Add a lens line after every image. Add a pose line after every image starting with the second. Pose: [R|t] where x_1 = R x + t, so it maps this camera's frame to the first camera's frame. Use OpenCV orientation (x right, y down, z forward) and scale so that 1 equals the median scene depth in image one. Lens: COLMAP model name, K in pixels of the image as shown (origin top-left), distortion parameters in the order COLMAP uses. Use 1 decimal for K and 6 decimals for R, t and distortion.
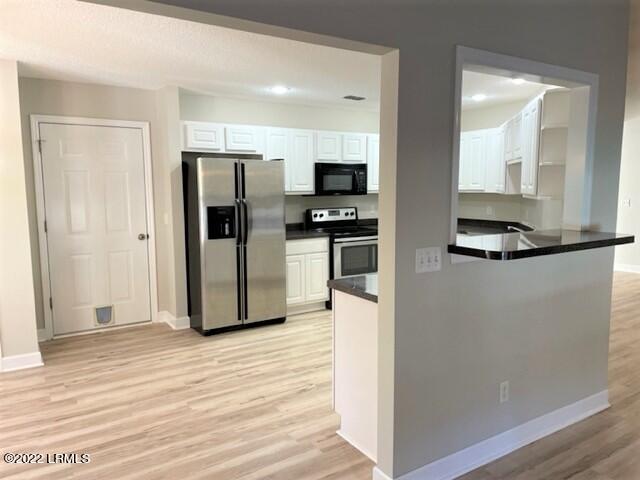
lens RADIAL K [[484.8, 0, 323.3], [0, 484.8, 238.6], [0, 0, 1]] dist [0.104343, -0.133160]
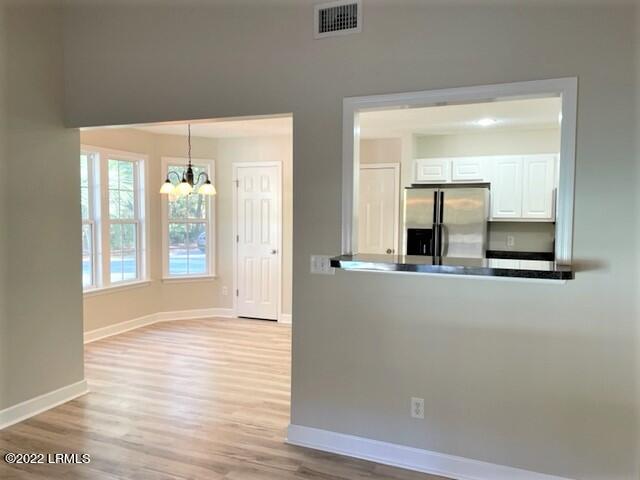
lens RADIAL K [[484.8, 0, 323.3], [0, 484.8, 238.6], [0, 0, 1]] dist [0.104343, -0.133160]
pose [[0.579556, 0.053508, -0.813174, 0.608238], [-0.105301, 0.994394, -0.009616, -0.005972], [0.808101, 0.091201, 0.581941, 0.119850]]
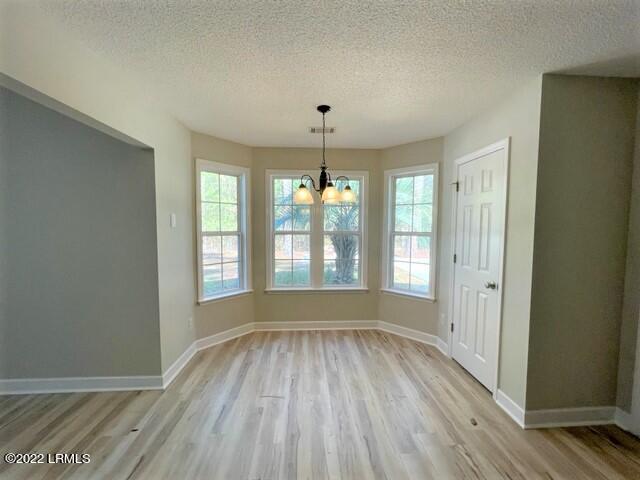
lens RADIAL K [[256.1, 0, 318.1], [0, 256.1, 240.8], [0, 0, 1]] dist [-0.006542, -0.000145]
pose [[-0.499172, 0.058452, -0.864529, -0.023852], [-0.097113, 0.987662, 0.122850, -0.071021], [0.861044, 0.145280, -0.487337, 0.735624]]
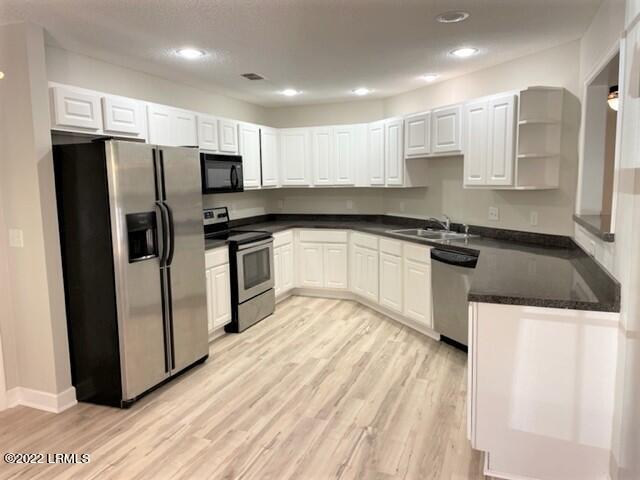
lens RADIAL K [[484.8, 0, 320.5], [0, 484.8, 231.3], [0, 0, 1]] dist [0.111389, -0.132592]
pose [[0.806046, -0.074974, 0.587084, -0.405082], [0.081237, 0.996571, 0.015733, -0.030134], [-0.586251, 0.035012, 0.809373, 0.292027]]
